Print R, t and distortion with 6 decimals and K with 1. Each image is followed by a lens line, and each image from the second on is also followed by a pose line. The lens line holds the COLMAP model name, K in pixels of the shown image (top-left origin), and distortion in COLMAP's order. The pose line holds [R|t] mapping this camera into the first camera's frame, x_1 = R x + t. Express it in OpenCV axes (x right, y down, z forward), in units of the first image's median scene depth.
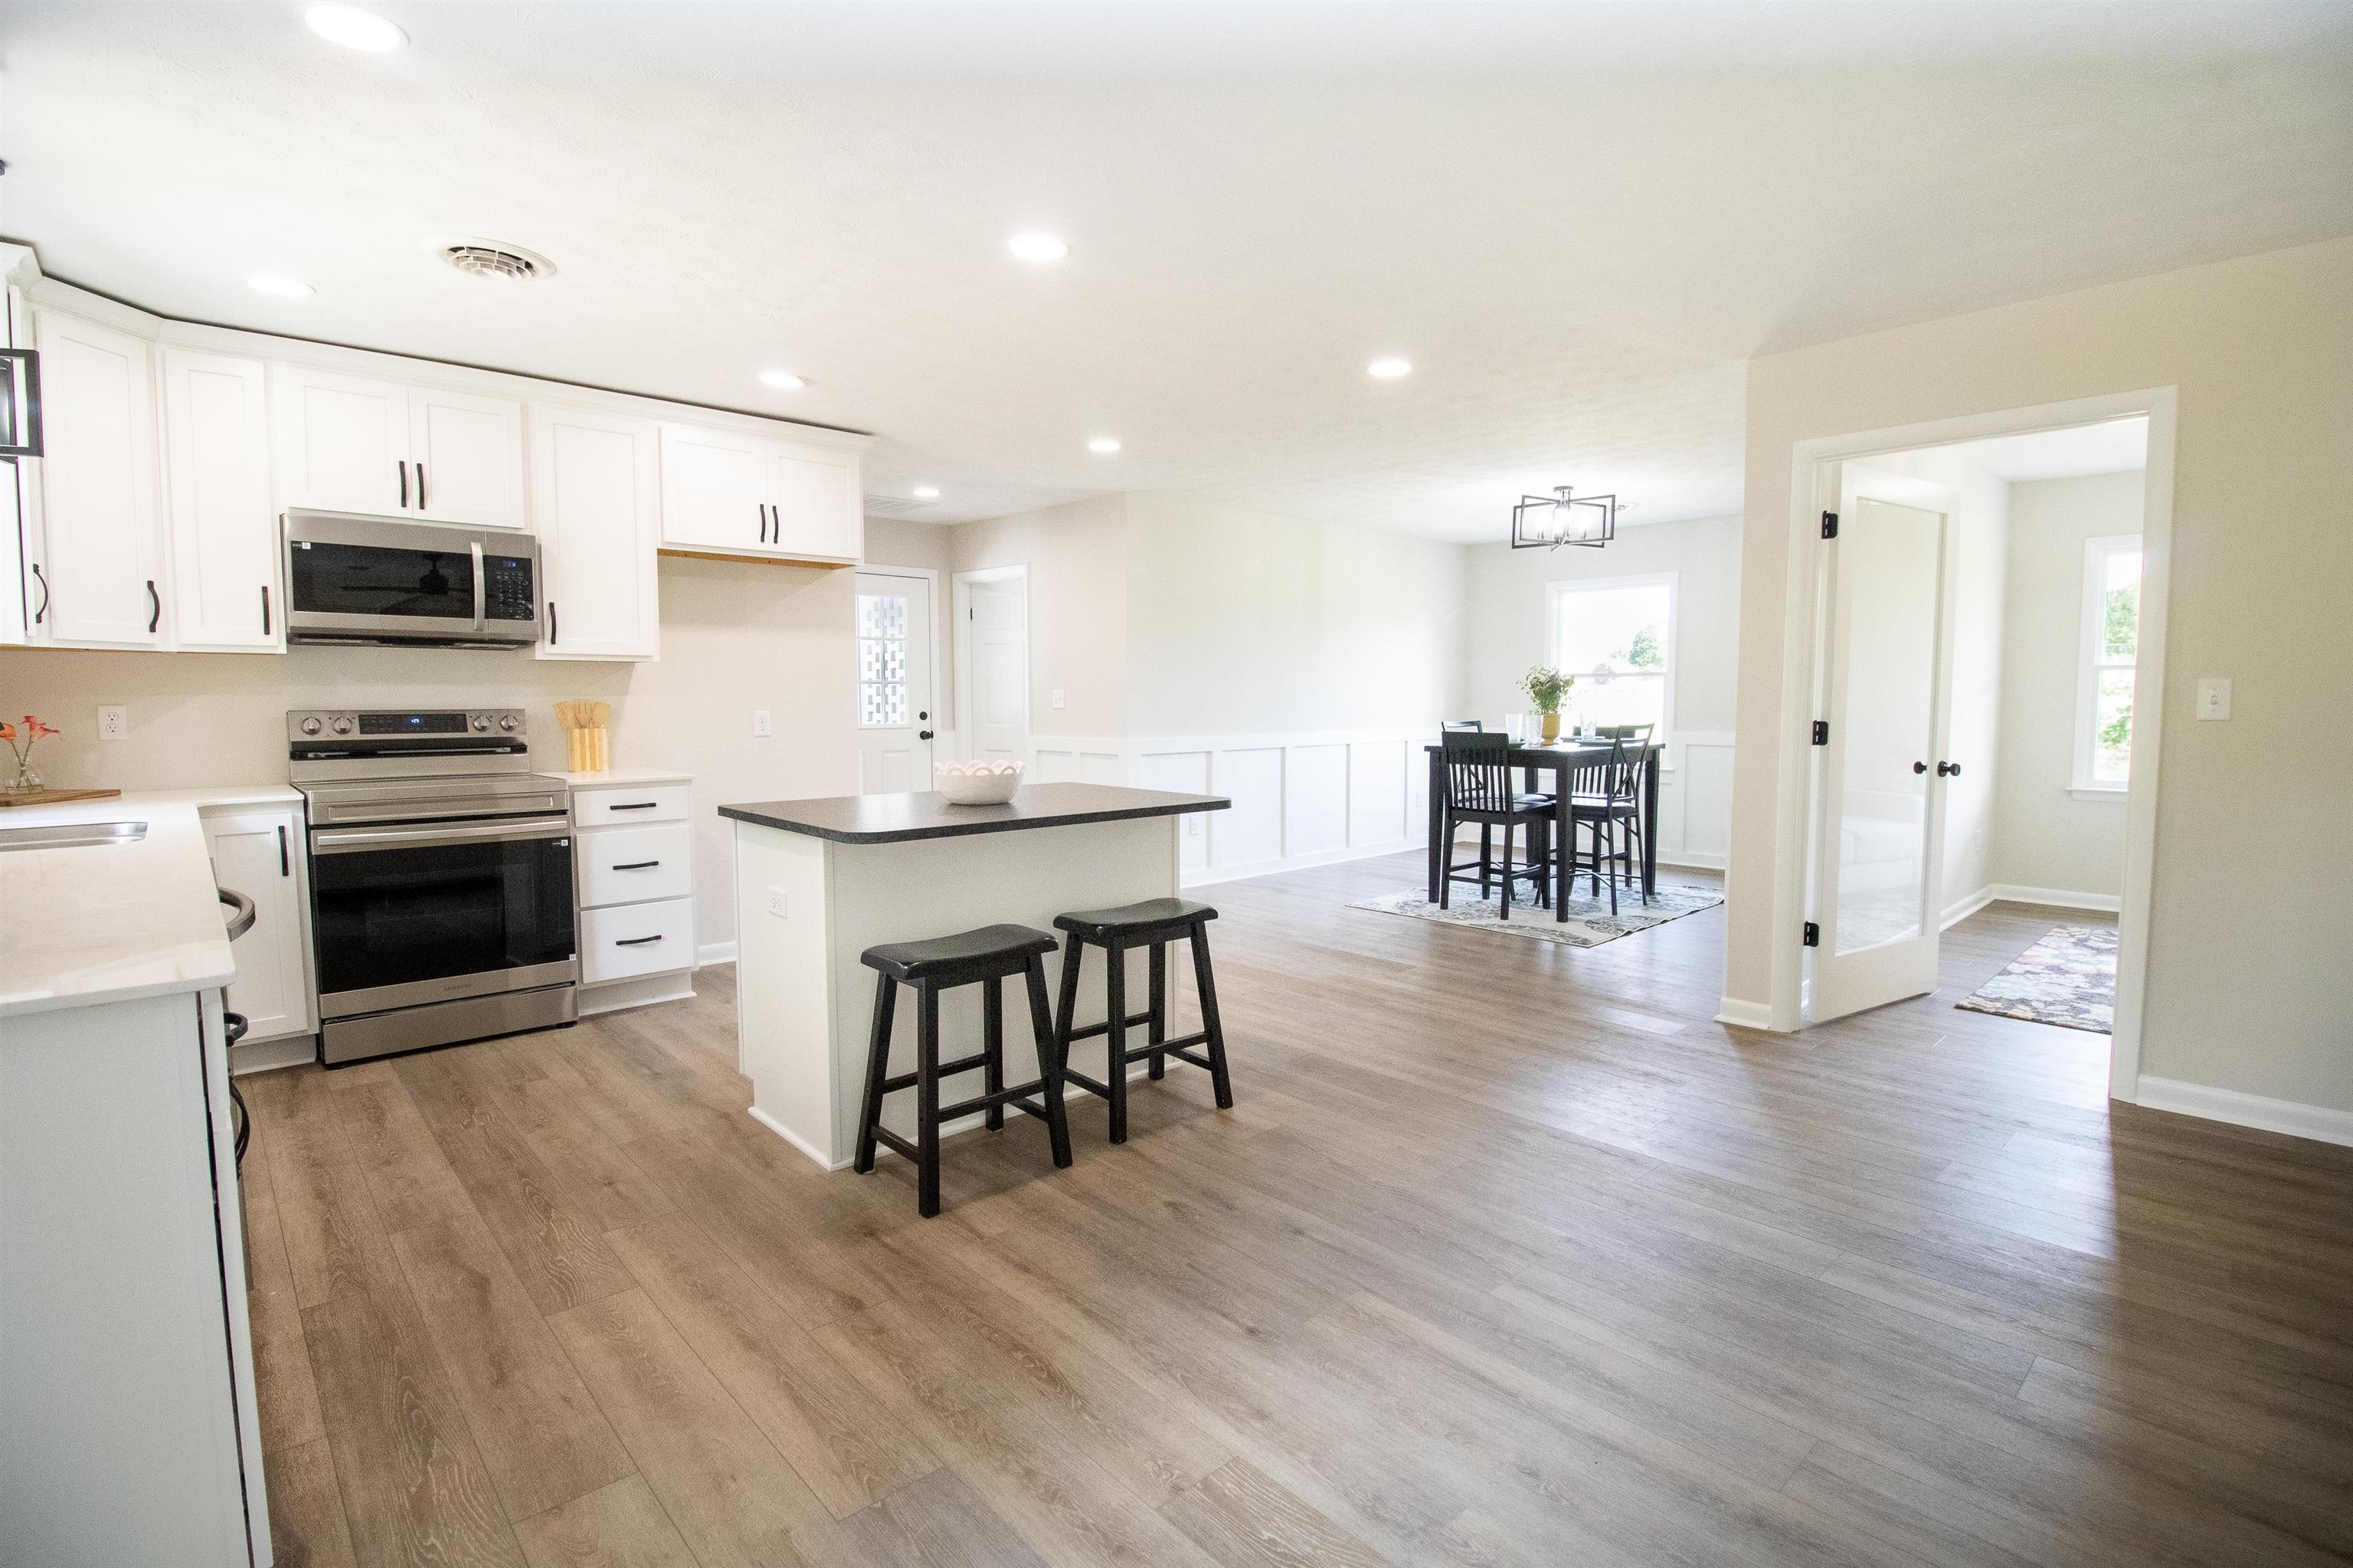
lens RADIAL K [[1105.4, 0, 1209.2], [0, 1105.4, 777.8], [0, 0, 1]] dist [0.001025, -0.014867]
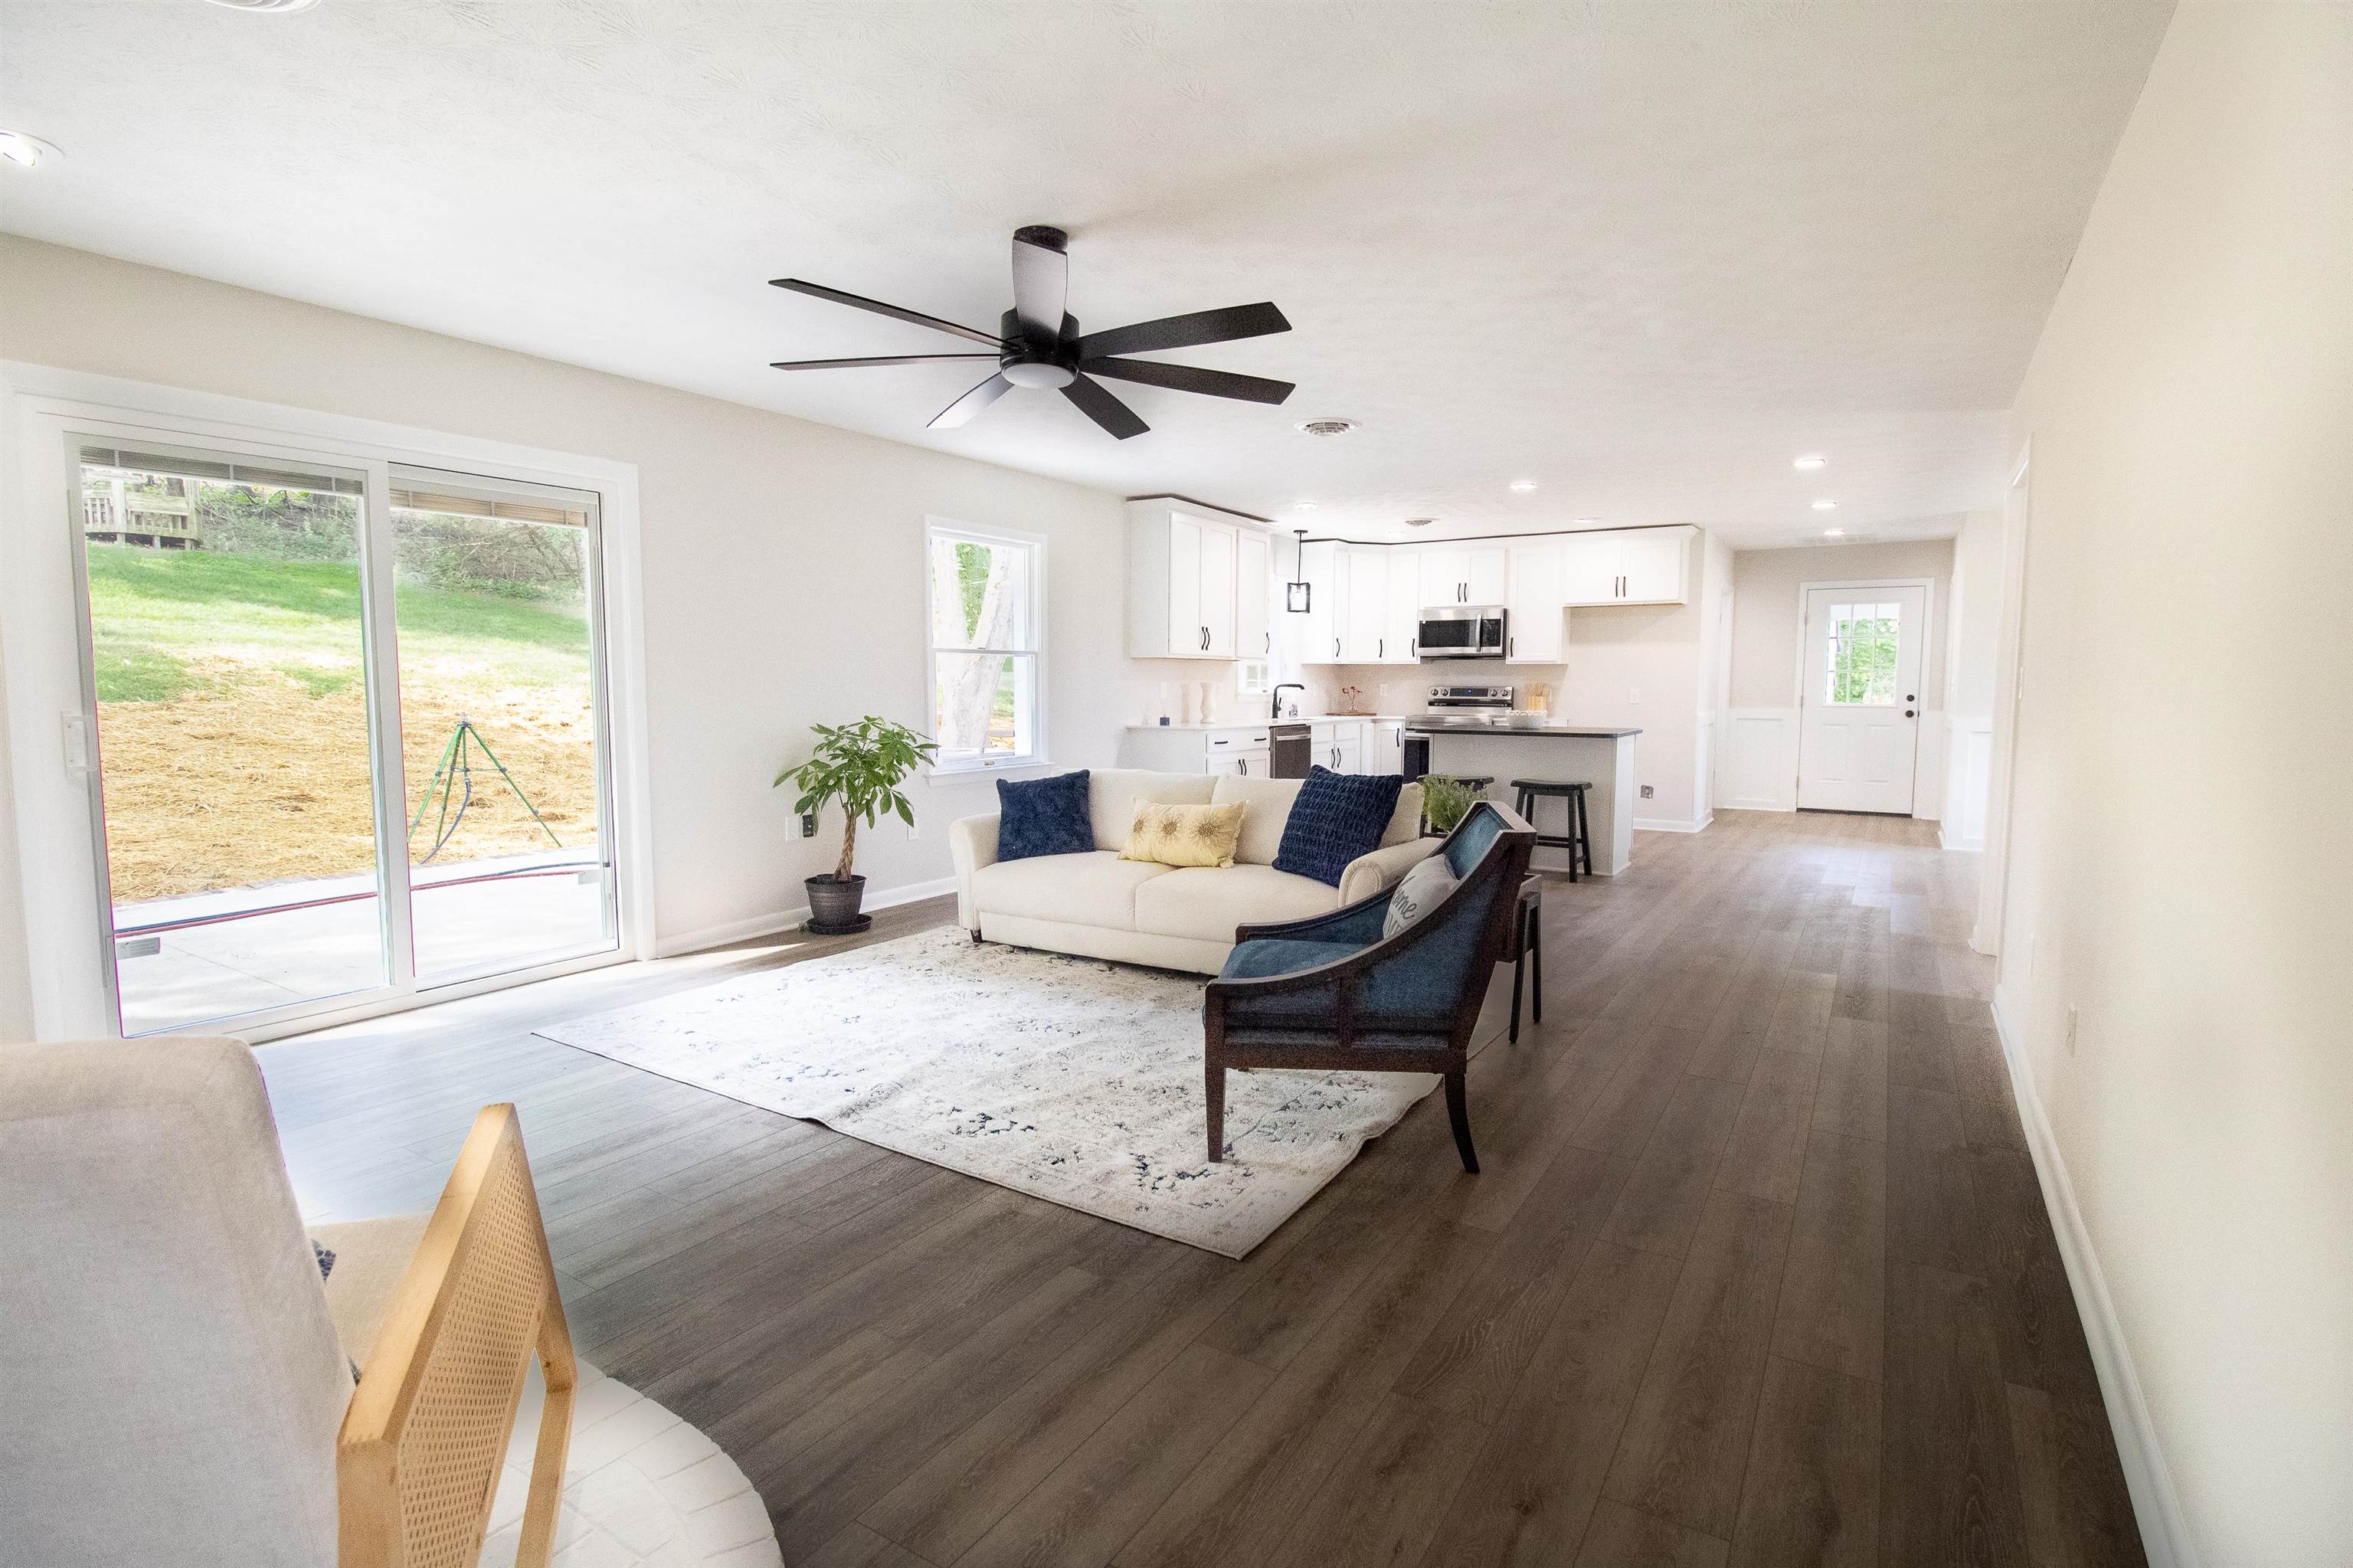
lens RADIAL K [[1141.1, 0, 1184.5], [0, 1141.1, 779.7], [0, 0, 1]] dist [-0.012779, -0.001129]
pose [[0.246523, 0.083581, -0.965526, 1.507598], [-0.073687, 0.995007, 0.067319, 0.016963], [0.966331, 0.054551, 0.251451, -0.182493]]
